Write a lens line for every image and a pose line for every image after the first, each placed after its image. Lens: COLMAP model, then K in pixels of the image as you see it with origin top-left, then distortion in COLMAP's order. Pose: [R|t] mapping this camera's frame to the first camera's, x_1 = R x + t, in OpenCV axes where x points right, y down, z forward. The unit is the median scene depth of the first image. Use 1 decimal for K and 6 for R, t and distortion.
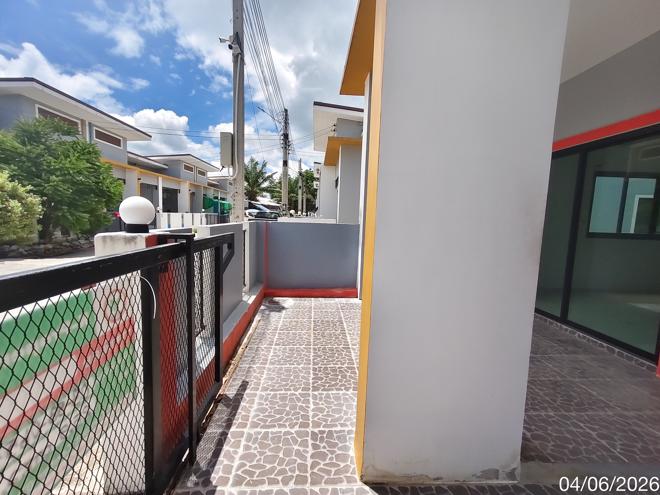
lens RADIAL K [[293.8, 0, 330.0], [0, 293.8, 247.5], [0, 0, 1]] dist [0.019038, -0.005689]
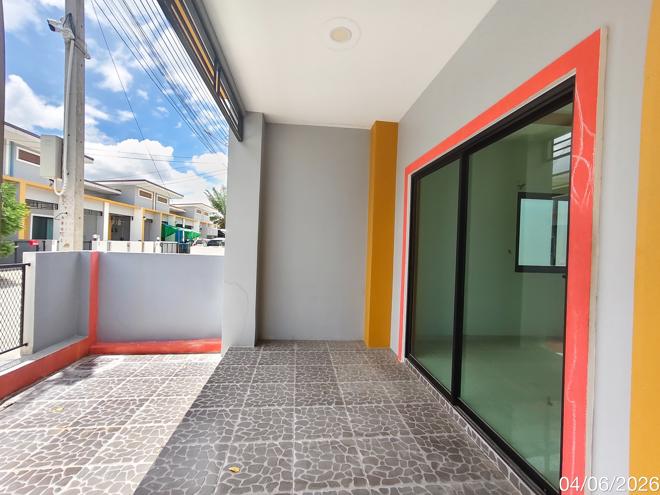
lens RADIAL K [[292.3, 0, 329.3], [0, 292.3, 243.4], [0, 0, 1]] dist [0.016358, 0.000180]
pose [[0.998952, 0.003928, 0.045609, 0.123810], [0.001202, 0.993716, -0.111925, -0.007953], [-0.045762, 0.111862, 0.992669, 0.082705]]
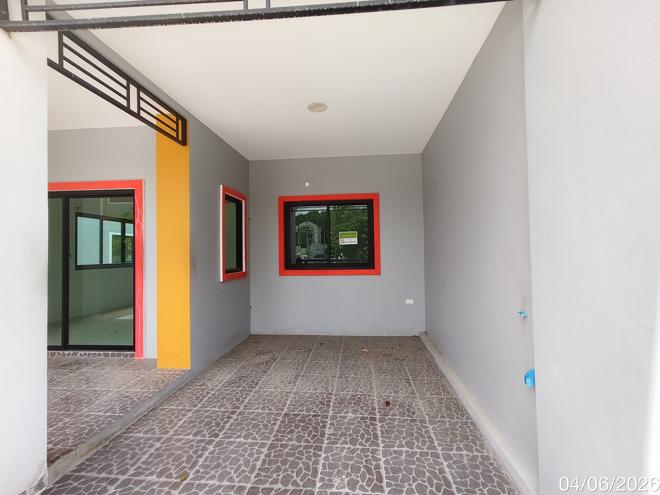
lens RADIAL K [[293.8, 0, 330.0], [0, 293.8, 247.5], [0, 0, 1]] dist [0.019038, -0.005689]
pose [[0.141305, -0.014915, 0.989854, -0.041174], [0.121265, 0.992617, -0.002354, 0.000556], [-0.982511, 0.120368, 0.142070, -0.042375]]
